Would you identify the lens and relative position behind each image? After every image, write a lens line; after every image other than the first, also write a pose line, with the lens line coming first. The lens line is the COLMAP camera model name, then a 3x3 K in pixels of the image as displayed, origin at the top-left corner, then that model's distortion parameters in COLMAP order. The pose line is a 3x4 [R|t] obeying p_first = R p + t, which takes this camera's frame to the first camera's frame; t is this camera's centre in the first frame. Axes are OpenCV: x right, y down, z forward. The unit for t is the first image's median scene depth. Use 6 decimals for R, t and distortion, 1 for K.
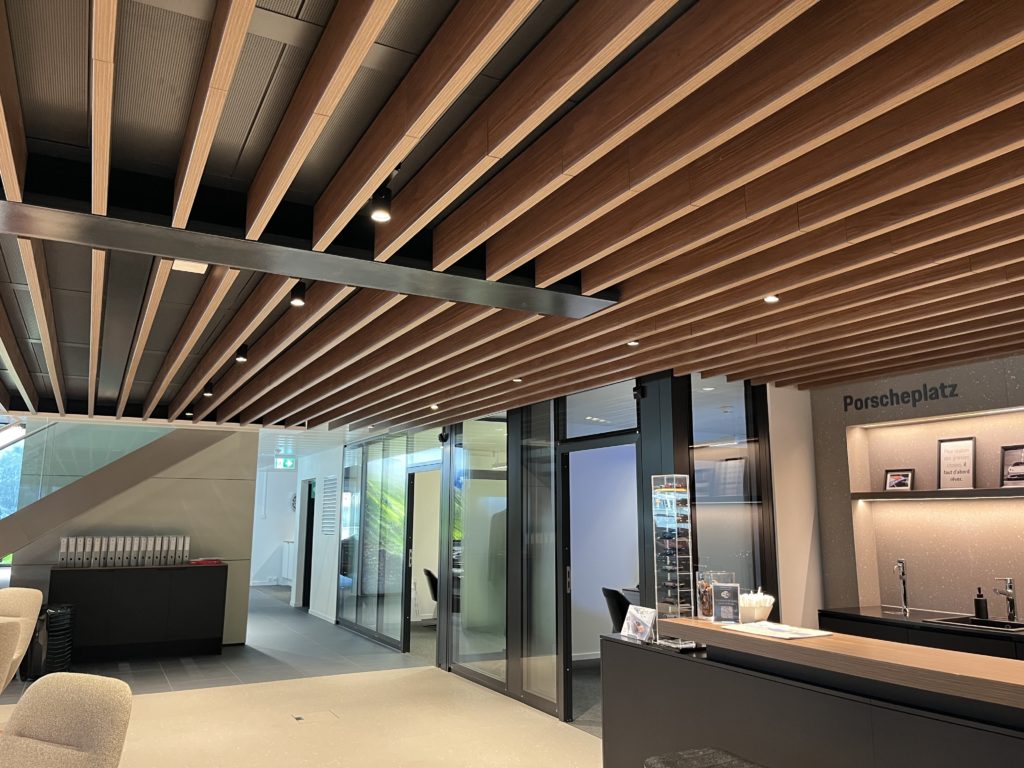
lens RADIAL K [[783.8, 0, 509.5], [0, 783.8, 390.4], [0, 0, 1]] dist [0.058504, -0.065314]
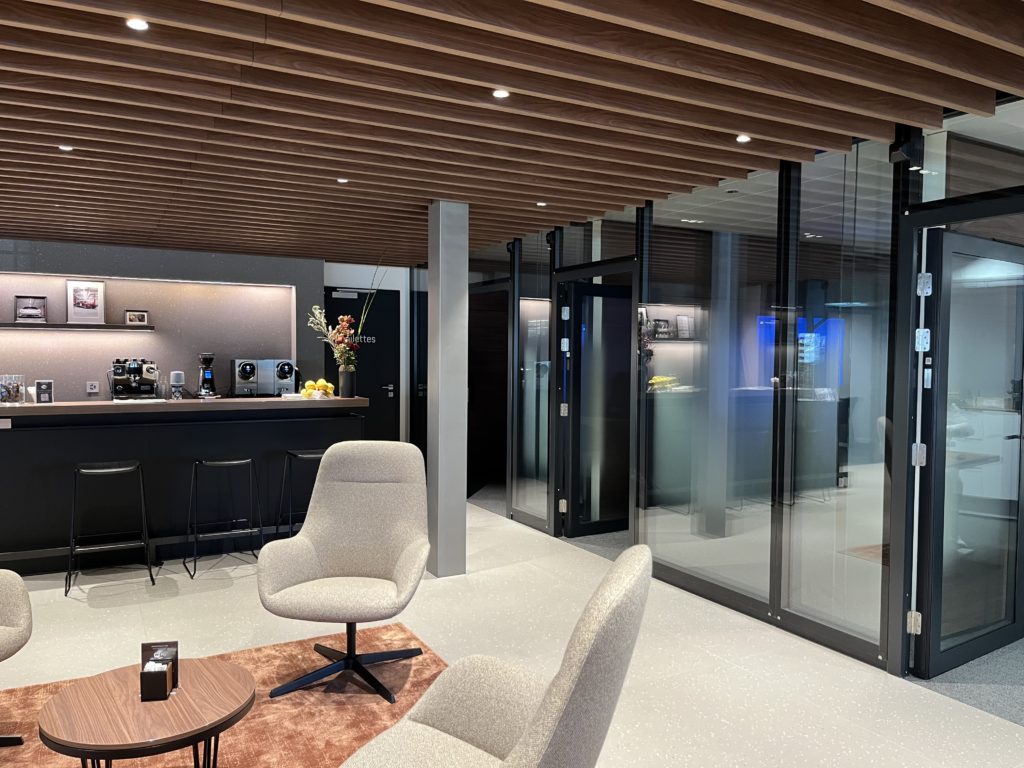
lens RADIAL K [[783.8, 0, 510.0], [0, 783.8, 387.6], [0, 0, 1]] dist [0.058504, -0.065314]
pose [[-0.014071, -0.045570, 0.998862, -0.880852], [-0.168326, 0.984812, 0.042558, 0.018861], [-0.985631, -0.167536, -0.021528, 0.056289]]
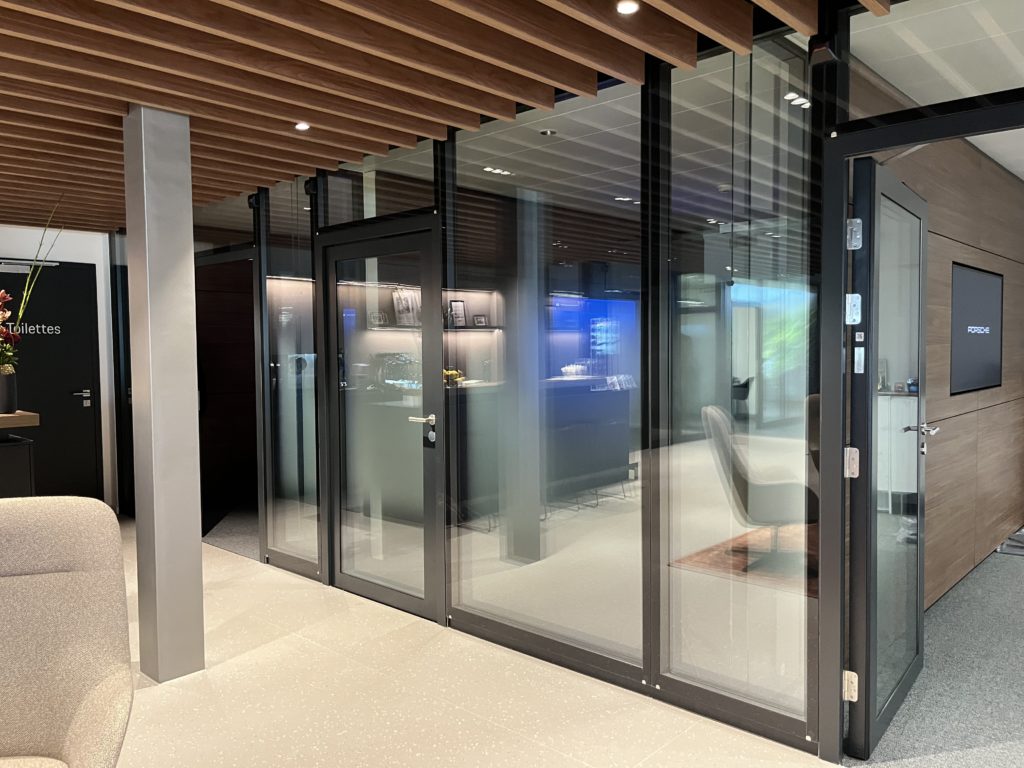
lens RADIAL K [[783.8, 0, 513.9], [0, 783.8, 383.7], [0, 0, 1]] dist [0.058504, -0.065314]
pose [[-0.334059, -0.042933, 0.941574, -0.598373], [-0.139792, 0.990171, -0.004447, 0.028093], [-0.932128, -0.133110, -0.336778, 0.065341]]
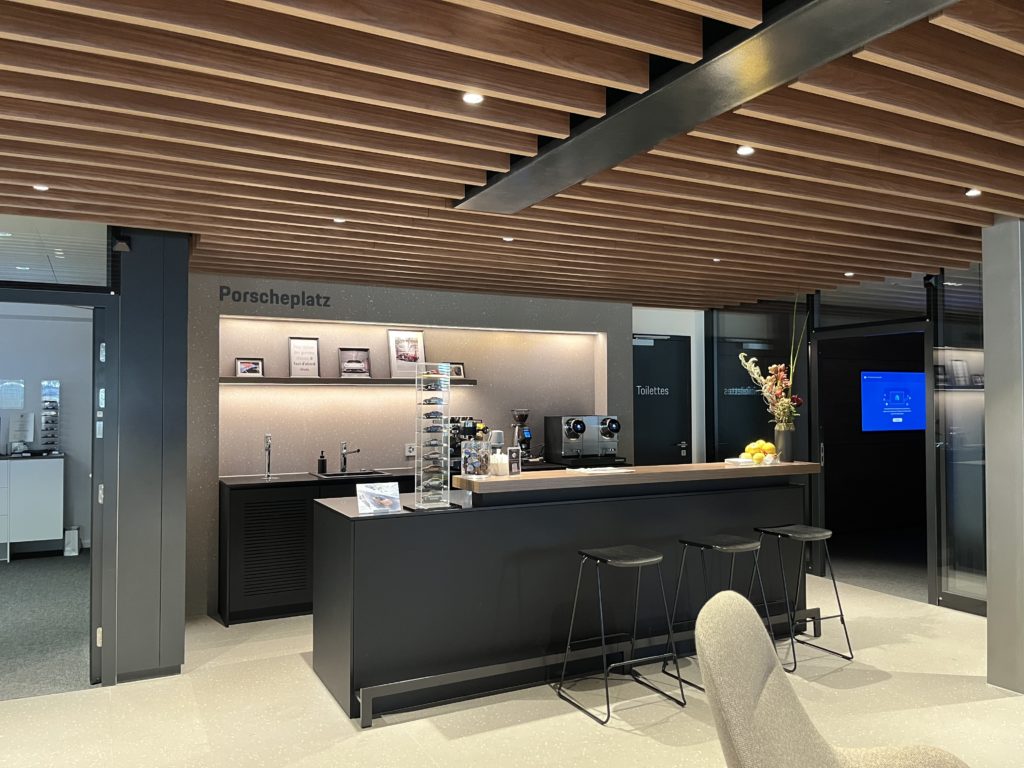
lens RADIAL K [[783.8, 0, 509.0], [0, 783.8, 387.2], [0, 0, 1]] dist [0.058504, -0.065314]
pose [[0.003876, 0.016201, 0.999861, -0.684313], [-0.156374, 0.987578, -0.015395, 0.106408], [-0.987690, -0.156292, 0.006361, 0.652669]]
